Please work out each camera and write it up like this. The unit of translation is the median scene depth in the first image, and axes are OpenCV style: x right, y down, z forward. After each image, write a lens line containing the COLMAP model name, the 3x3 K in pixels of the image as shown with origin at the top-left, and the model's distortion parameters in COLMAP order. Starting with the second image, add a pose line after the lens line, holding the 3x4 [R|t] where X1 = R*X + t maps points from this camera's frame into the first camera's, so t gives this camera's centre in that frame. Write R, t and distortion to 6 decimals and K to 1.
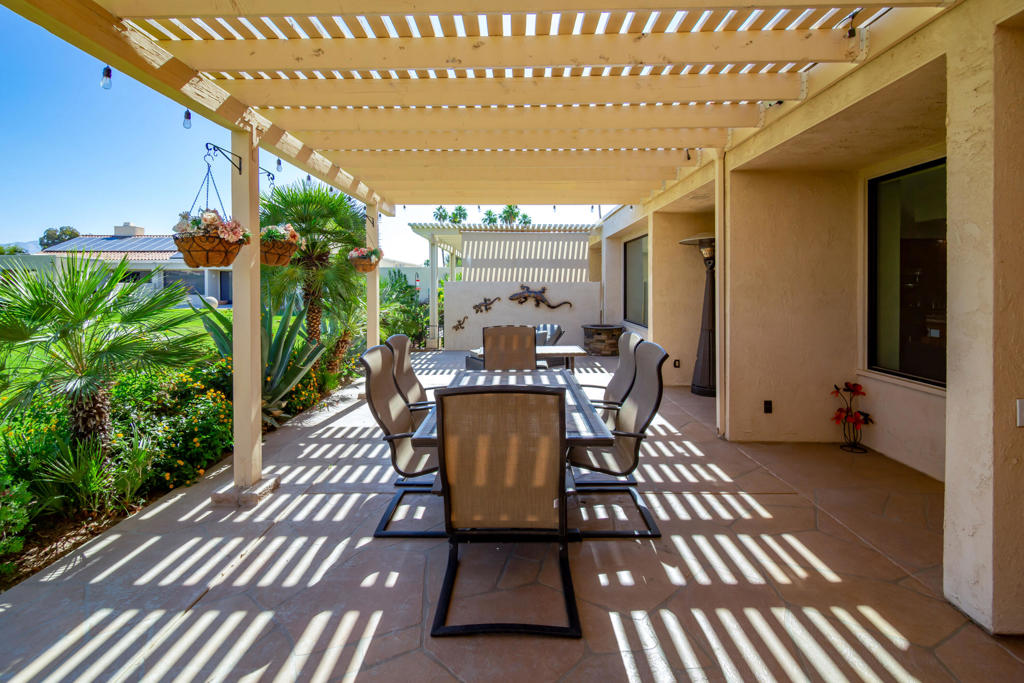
lens RADIAL K [[486.4, 0, 498.7], [0, 486.4, 285.0], [0, 0, 1]] dist [-0.010478, 0.000611]
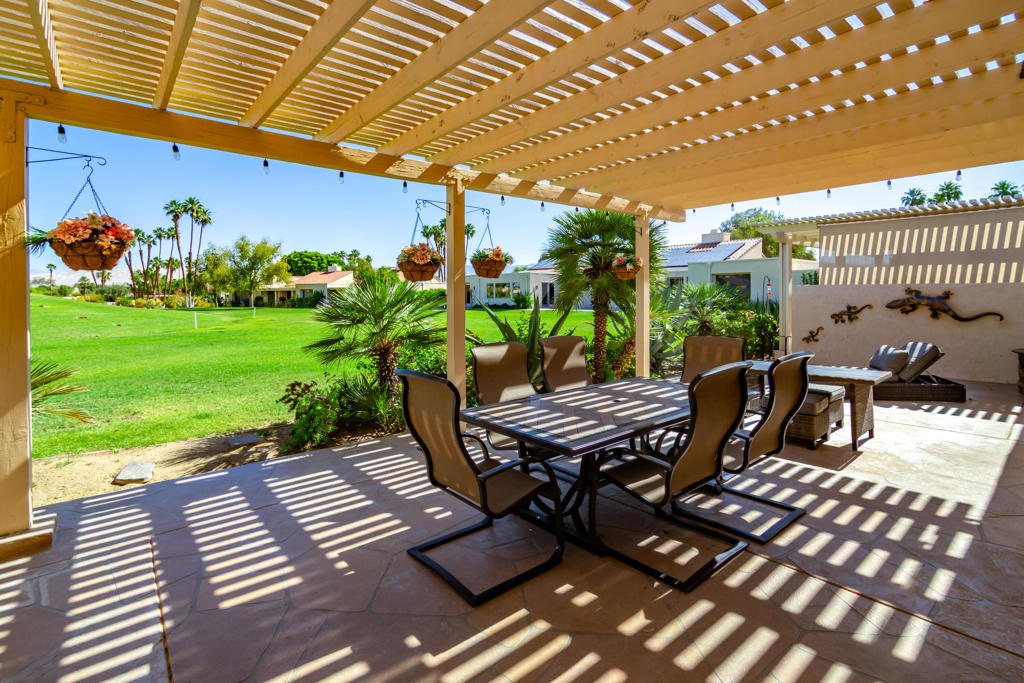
lens RADIAL K [[471.7, 0, 509.2], [0, 471.7, 303.2], [0, 0, 1]] dist [-0.000153, -0.003531]
pose [[0.666247, 0.007854, -0.745689, 0.520431], [0.011660, 0.999713, 0.020948, 0.001246], [0.745640, -0.022651, 0.665964, 0.174436]]
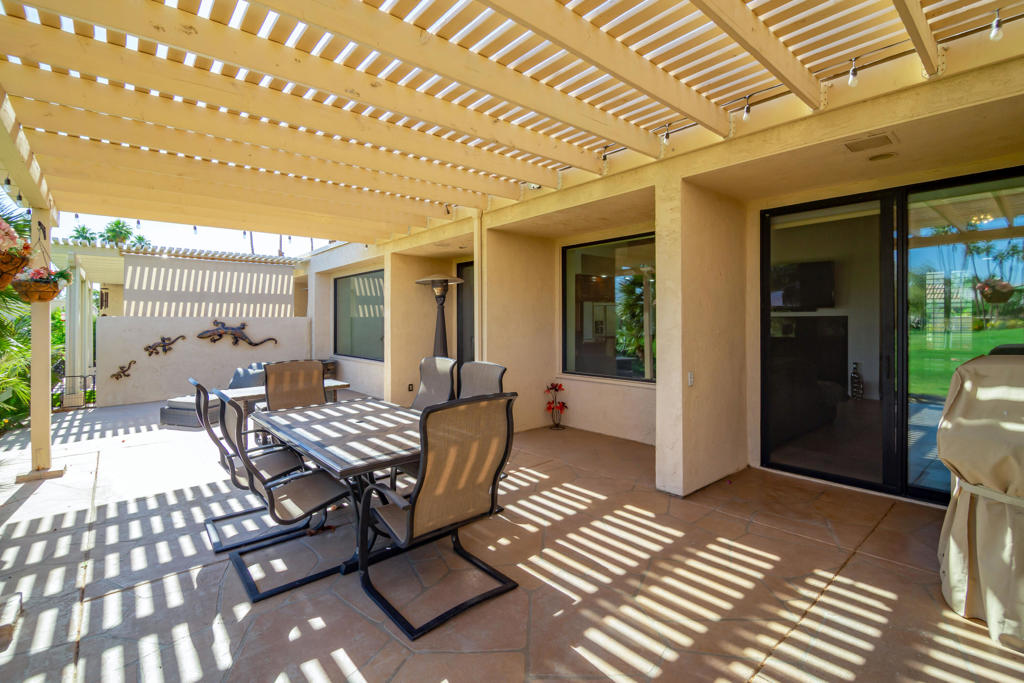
lens RADIAL K [[471.7, 0, 508.1], [0, 471.7, 321.1], [0, 0, 1]] dist [-0.000153, -0.003531]
pose [[0.733185, -0.007403, 0.679989, -0.353146], [0.008401, 0.999963, 0.001828, 0.009192], [-0.679978, 0.004372, 0.733220, 0.044232]]
